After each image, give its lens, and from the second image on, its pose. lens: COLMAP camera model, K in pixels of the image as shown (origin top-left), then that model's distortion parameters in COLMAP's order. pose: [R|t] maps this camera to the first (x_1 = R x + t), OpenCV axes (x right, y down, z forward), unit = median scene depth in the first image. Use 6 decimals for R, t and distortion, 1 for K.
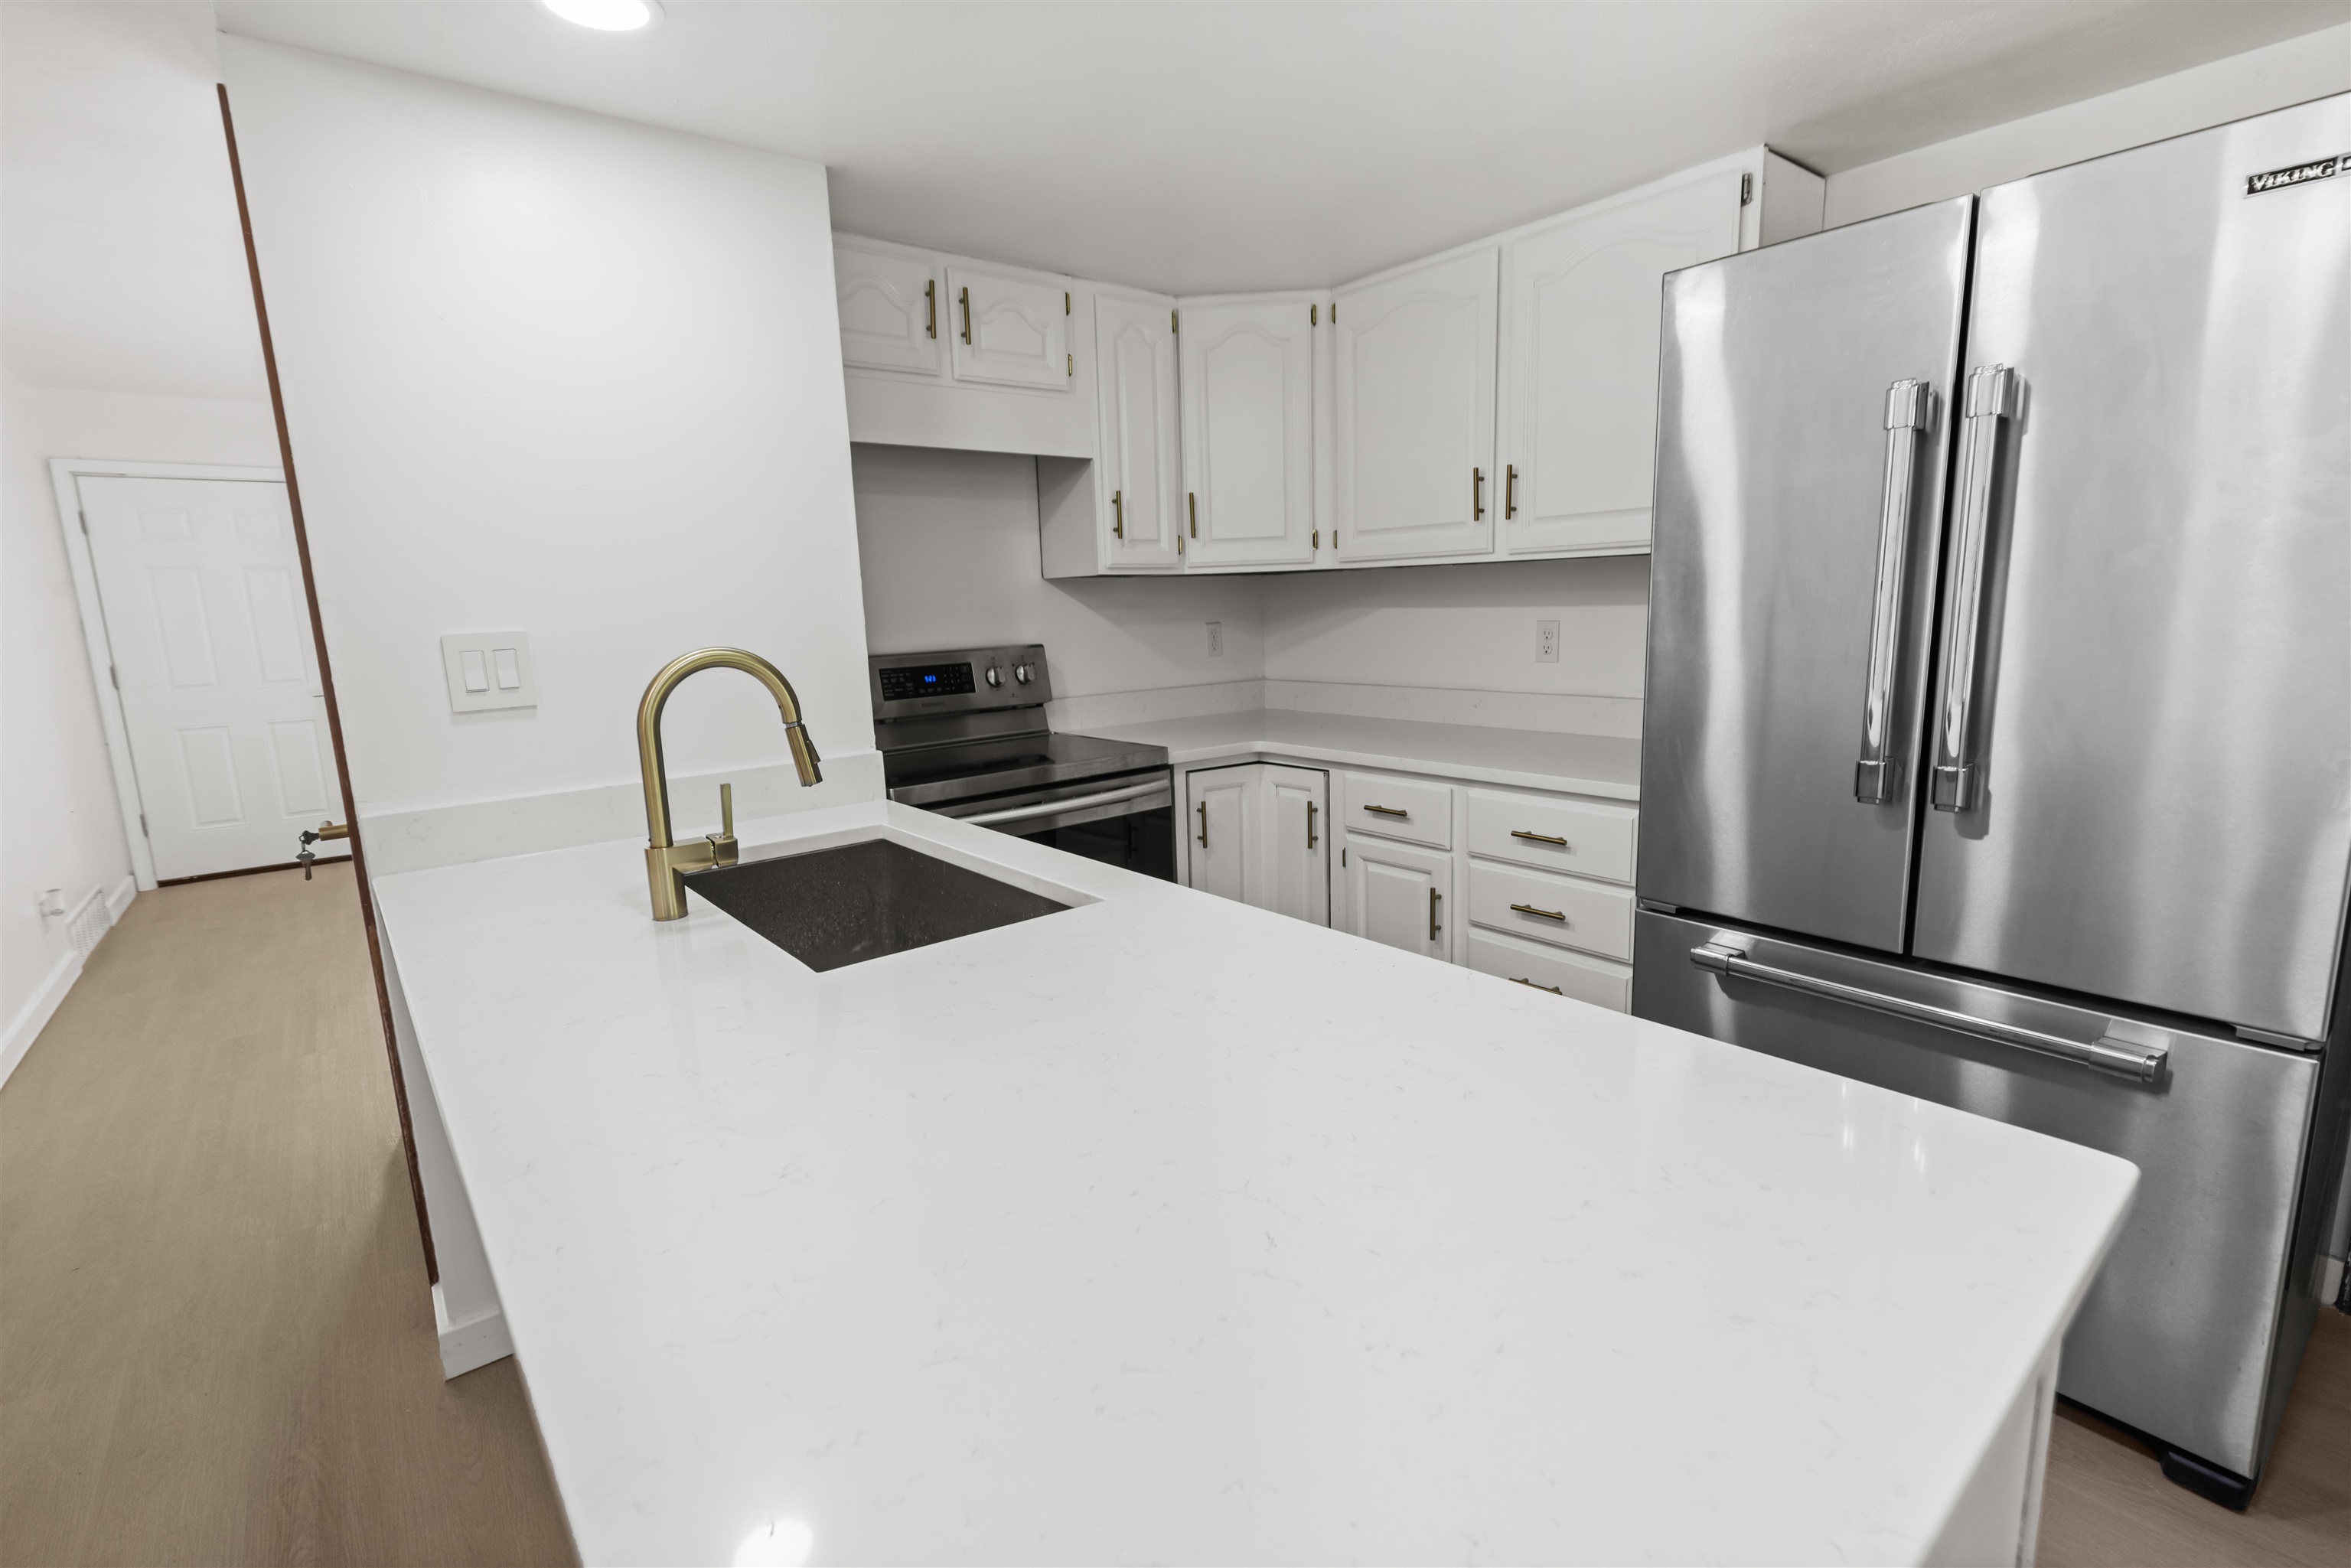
lens RADIAL K [[1049.4, 0, 1175.5], [0, 1049.4, 784.0], [0, 0, 1]] dist [0.000064, 0.000015]
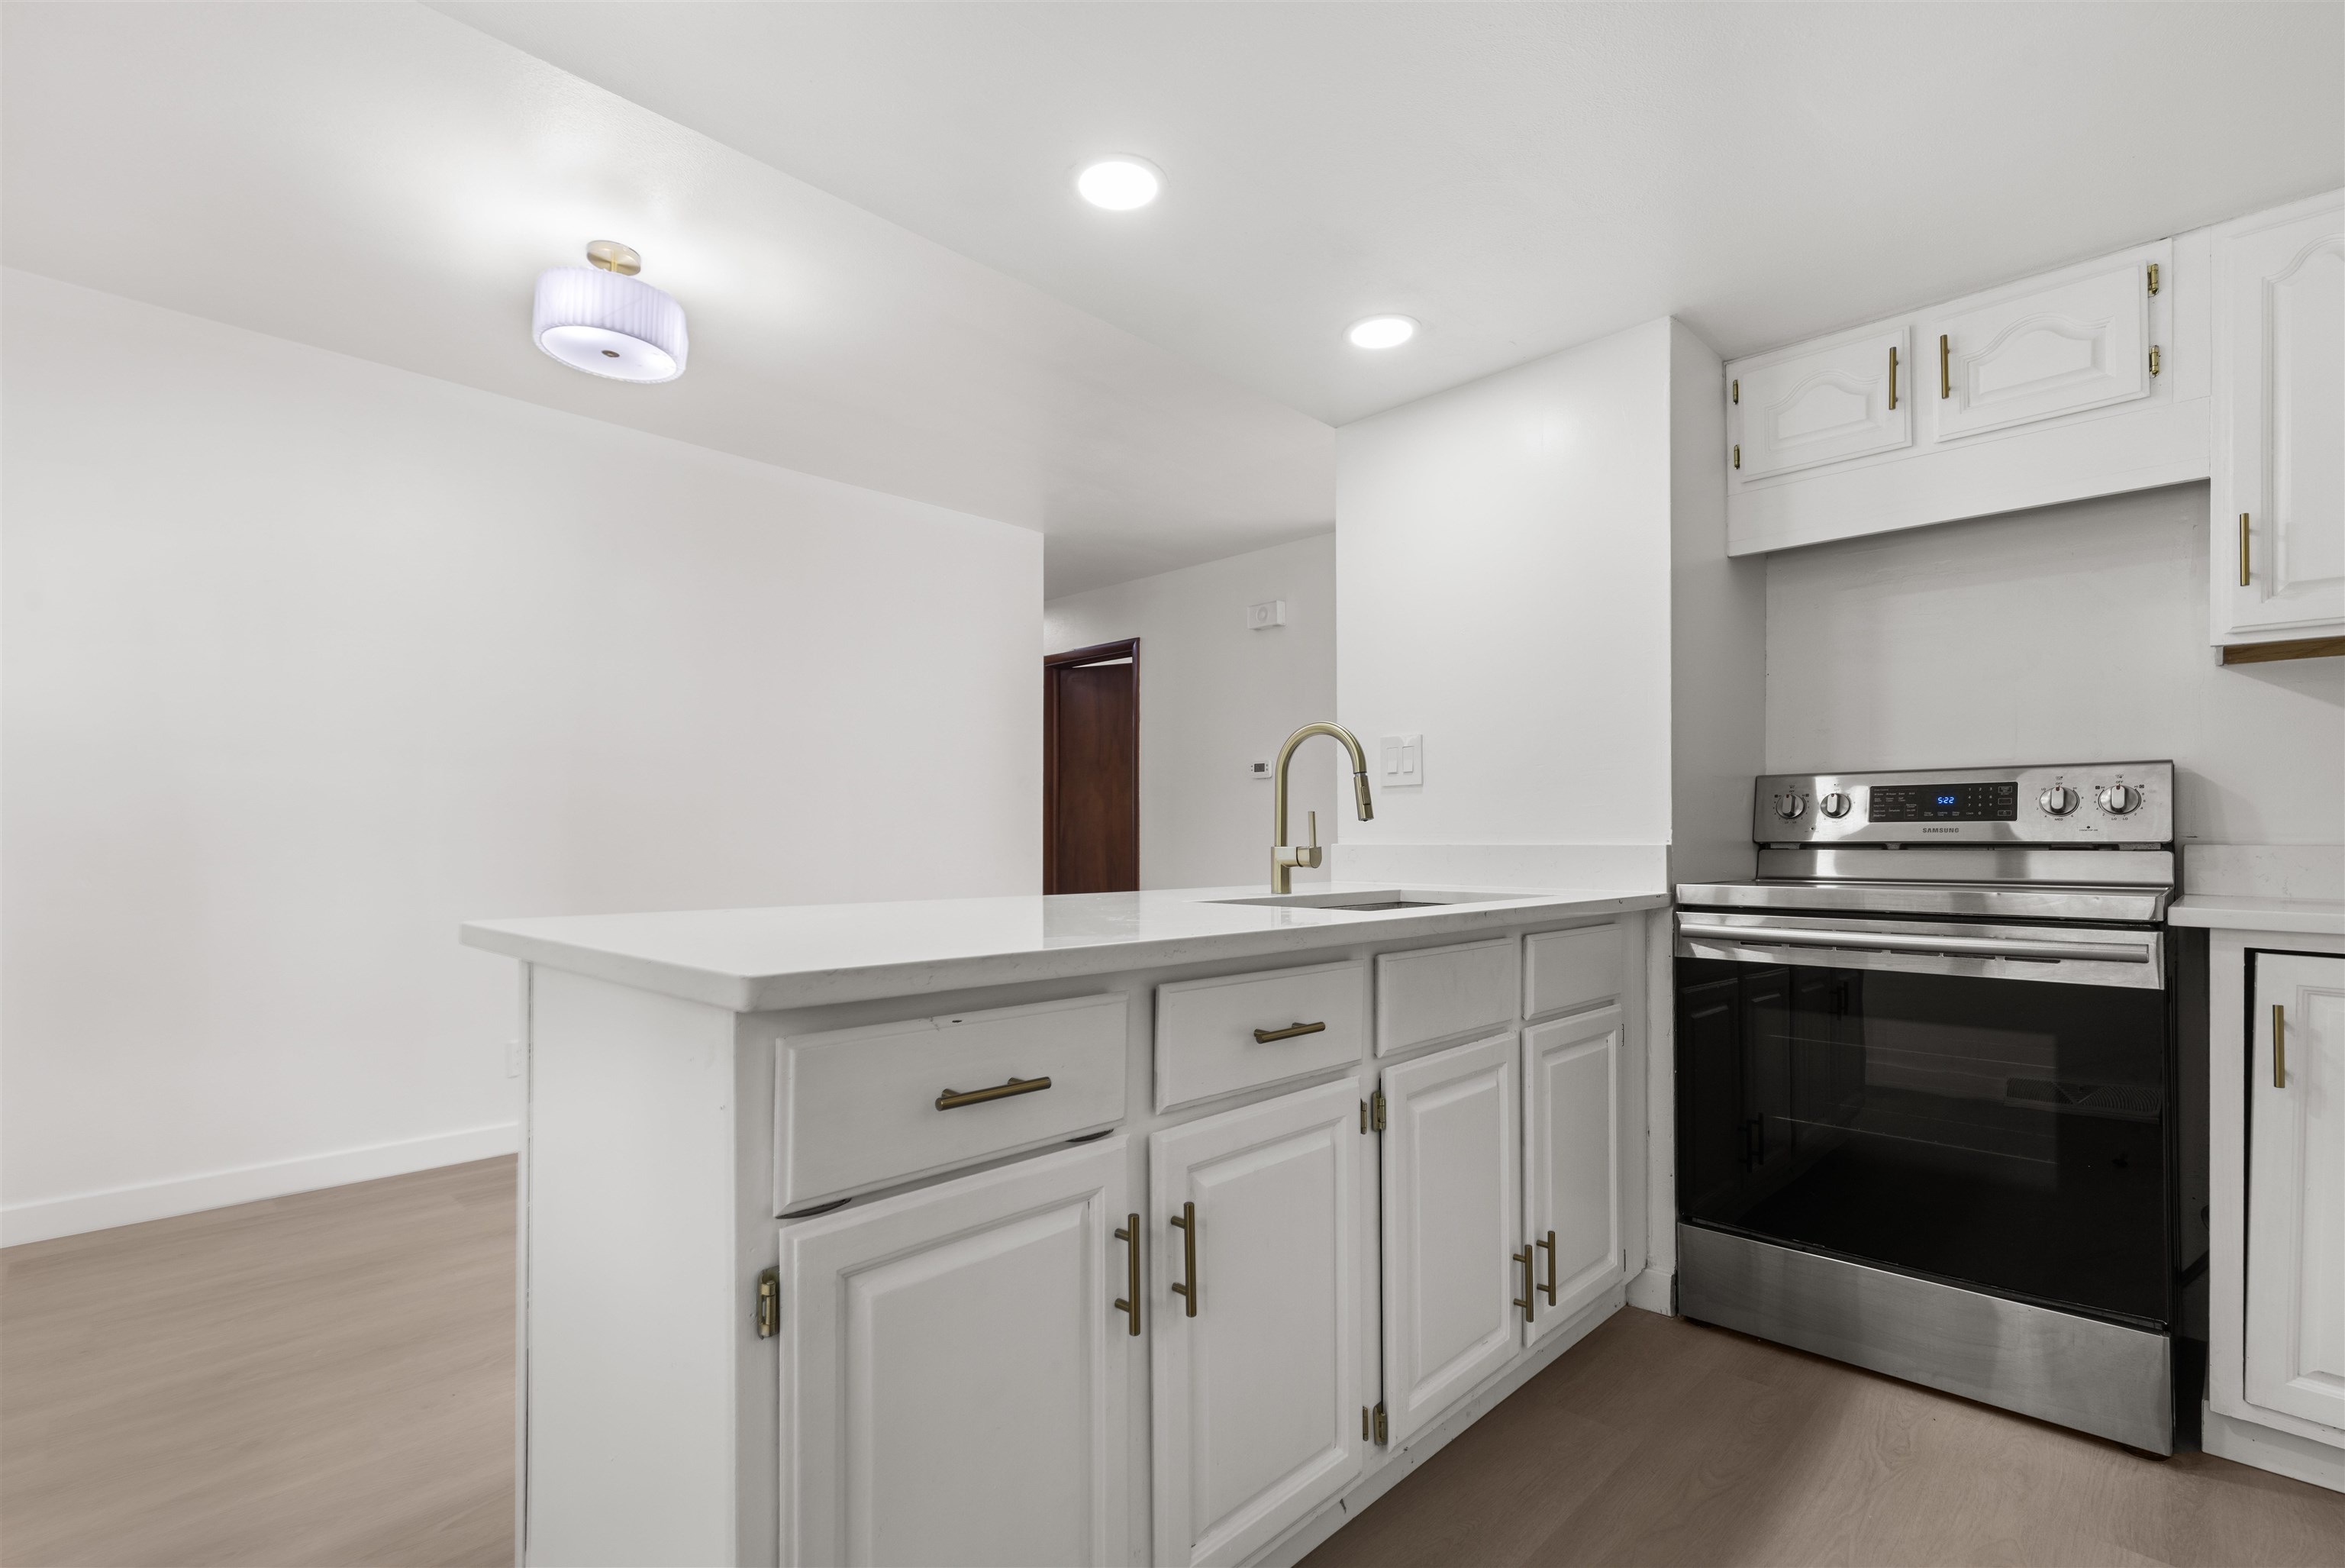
lens RADIAL K [[1074.4, 0, 1172.6], [0, 1074.4, 830.5], [0, 0, 1]] dist [-0.000130, -0.000131]
pose [[0.121323, 0.027400, -0.992235, 0.563814], [-0.177604, 0.984087, 0.005459, 0.027964], [0.976595, 0.175563, 0.124259, 0.326321]]
